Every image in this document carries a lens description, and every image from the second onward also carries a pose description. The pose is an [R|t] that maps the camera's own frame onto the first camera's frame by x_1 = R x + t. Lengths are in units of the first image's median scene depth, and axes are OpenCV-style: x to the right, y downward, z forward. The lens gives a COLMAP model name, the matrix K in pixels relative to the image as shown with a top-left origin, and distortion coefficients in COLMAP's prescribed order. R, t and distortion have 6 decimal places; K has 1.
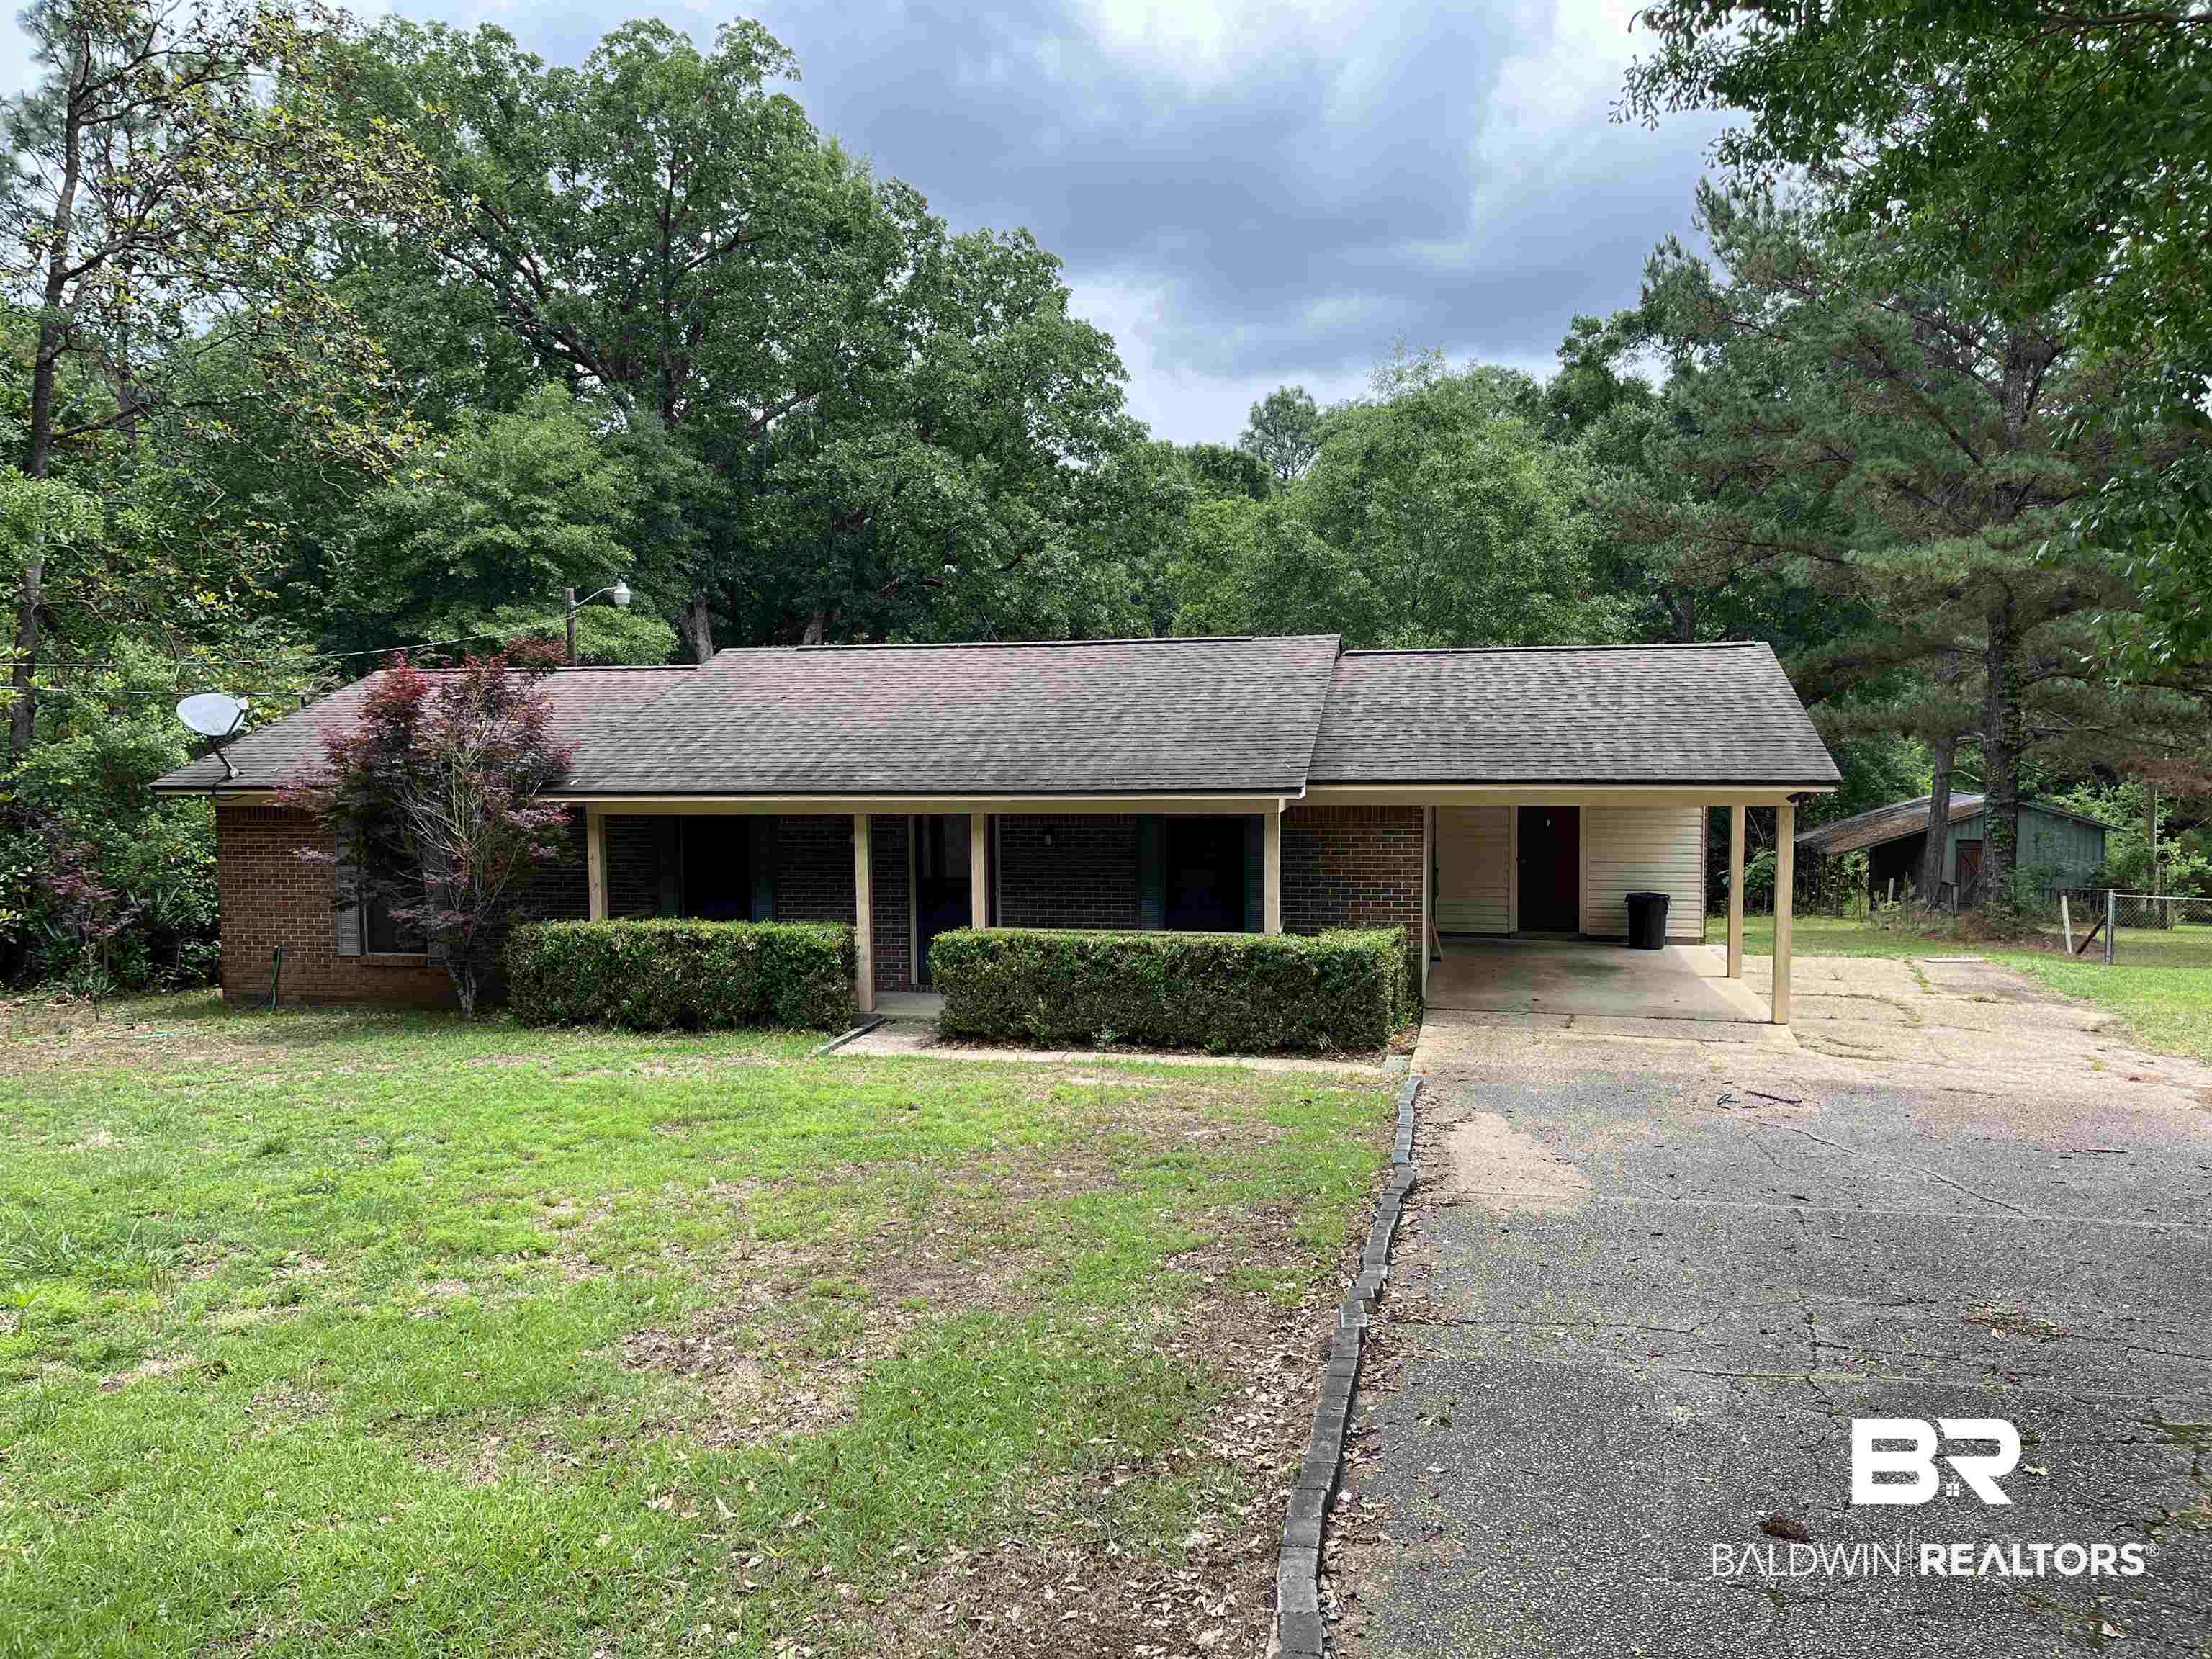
lens RADIAL K [[1678.2, 0, 1107.8], [0, 1678.2, 839.2], [0, 0, 1]] dist [0.053952, 0.008951]
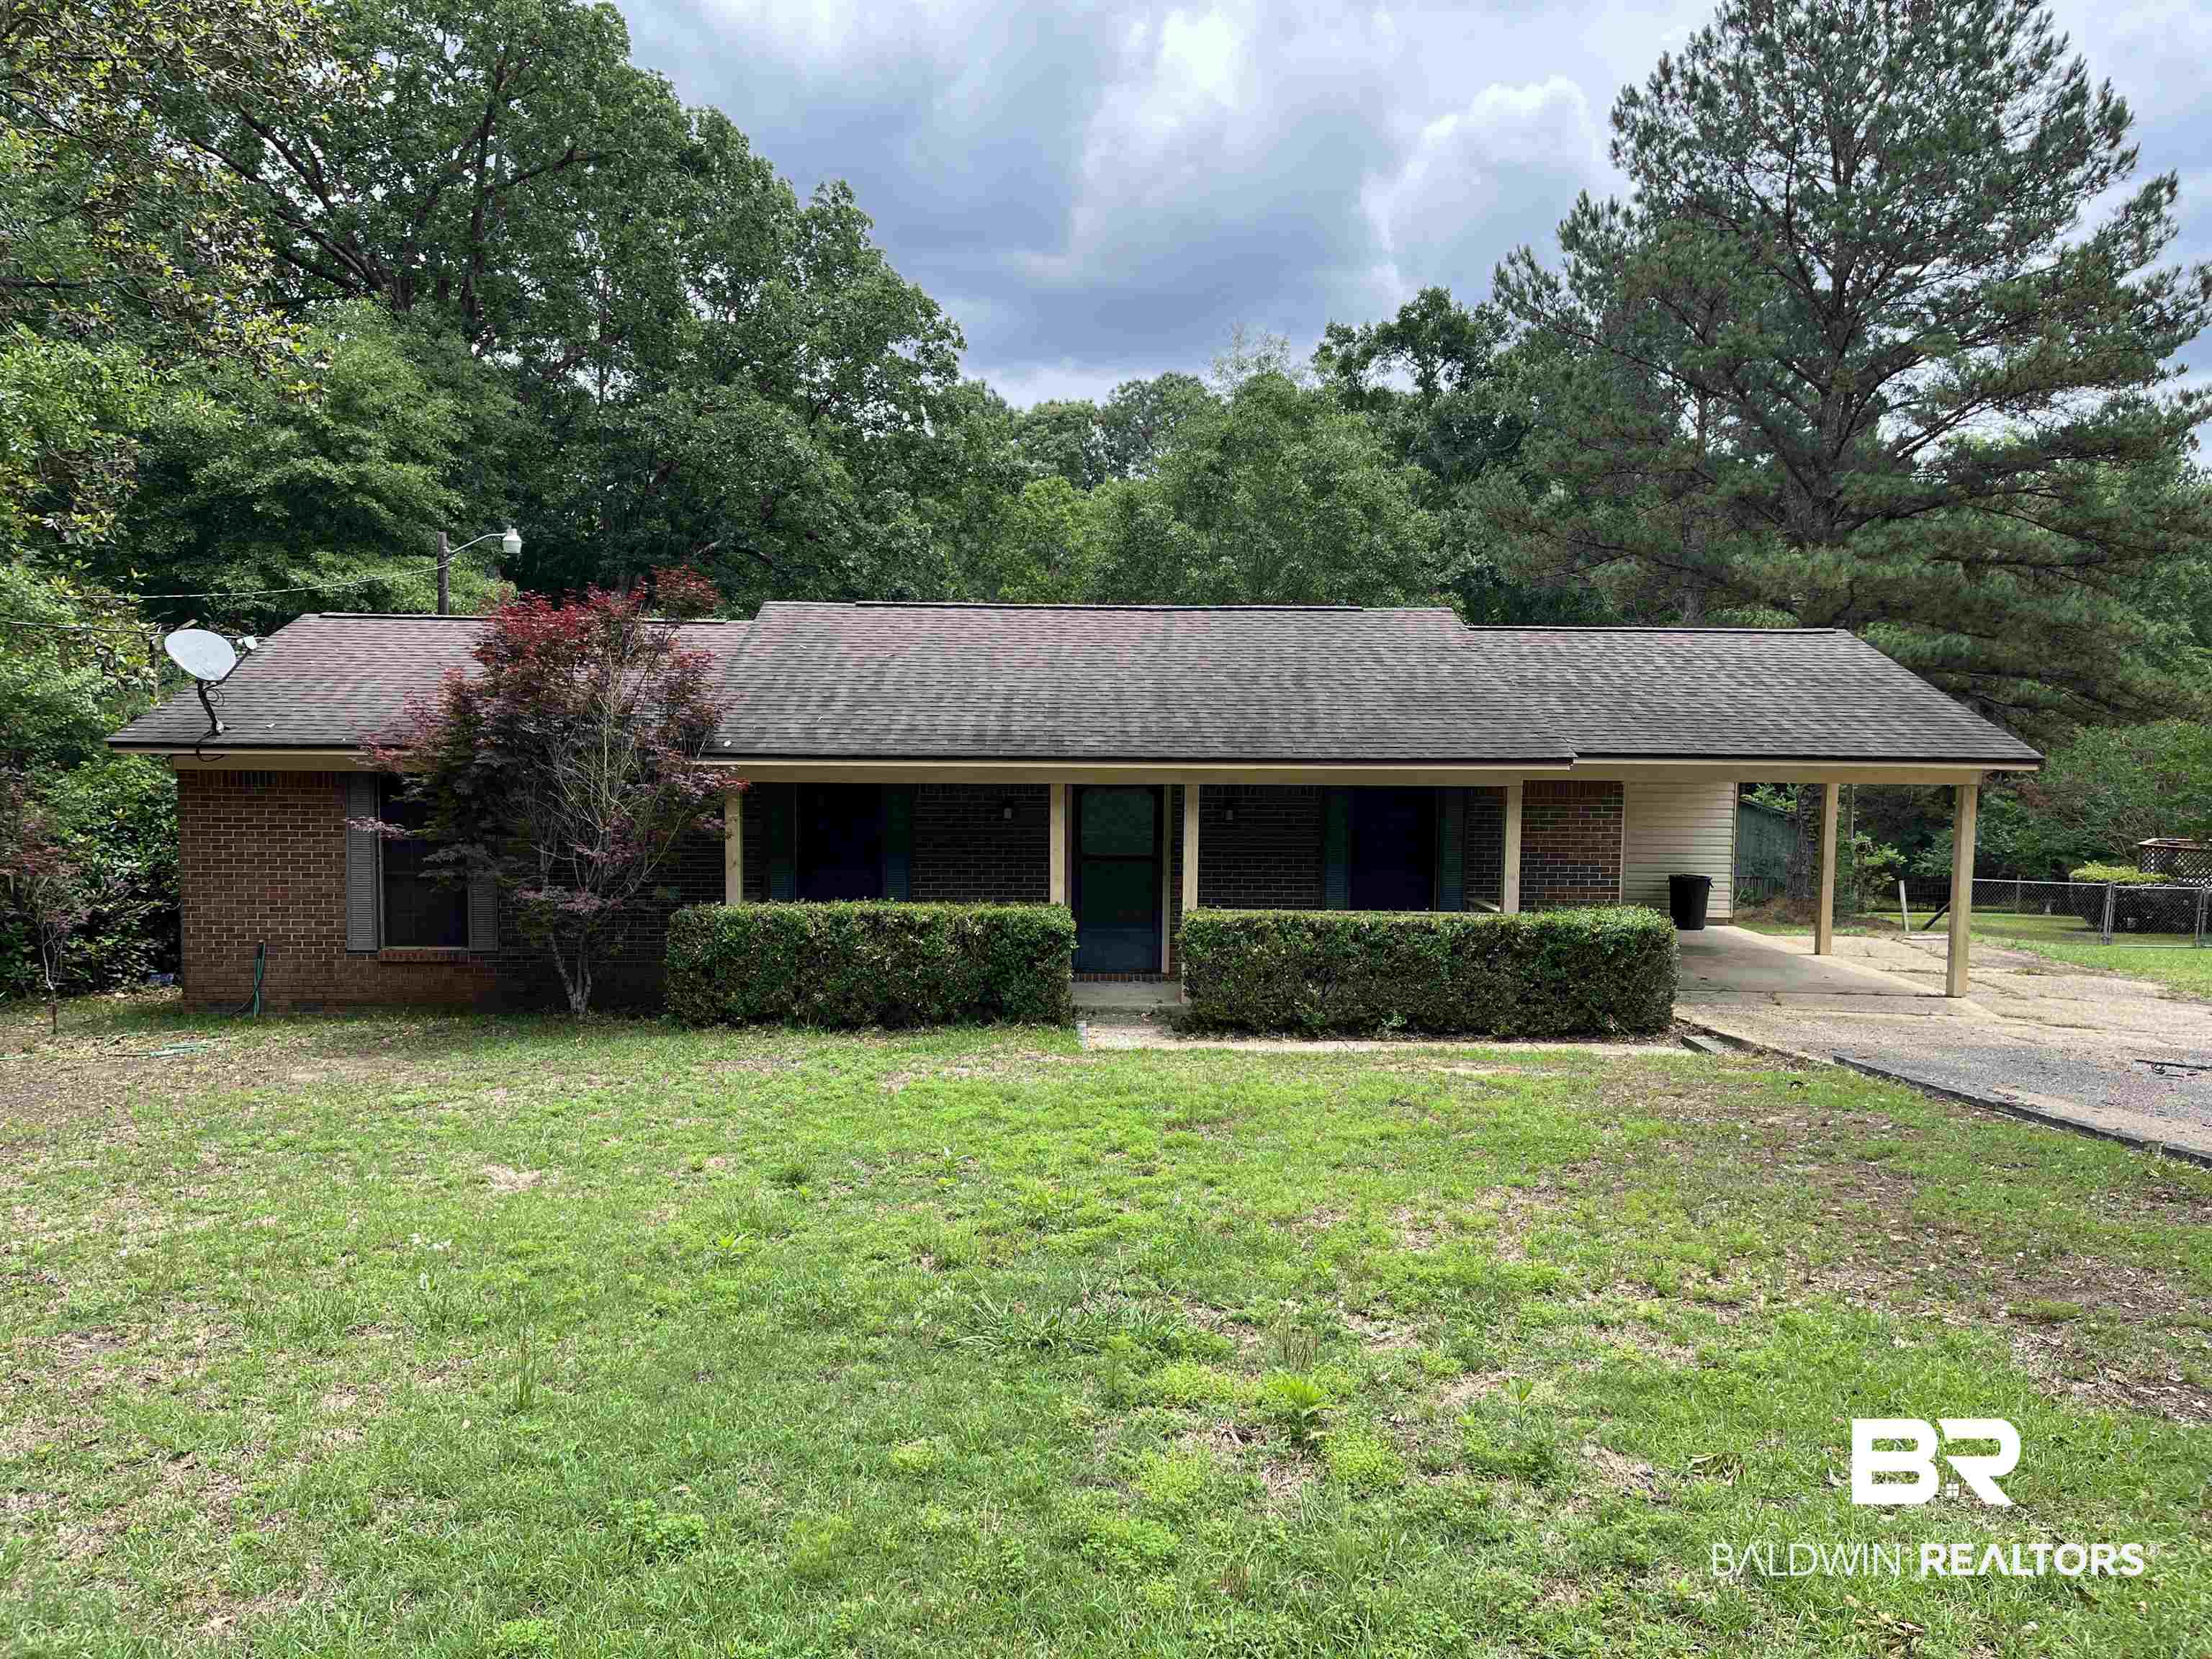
lens RADIAL K [[1678.2, 0, 1105.6], [0, 1678.2, 821.9], [0, 0, 1]] dist [0.053952, 0.008951]
pose [[0.972369, 0.005971, 0.233375, -0.319019], [-0.004032, 0.999953, -0.008784, 0.012988], [-0.233416, 0.007600, 0.972347, 0.115084]]
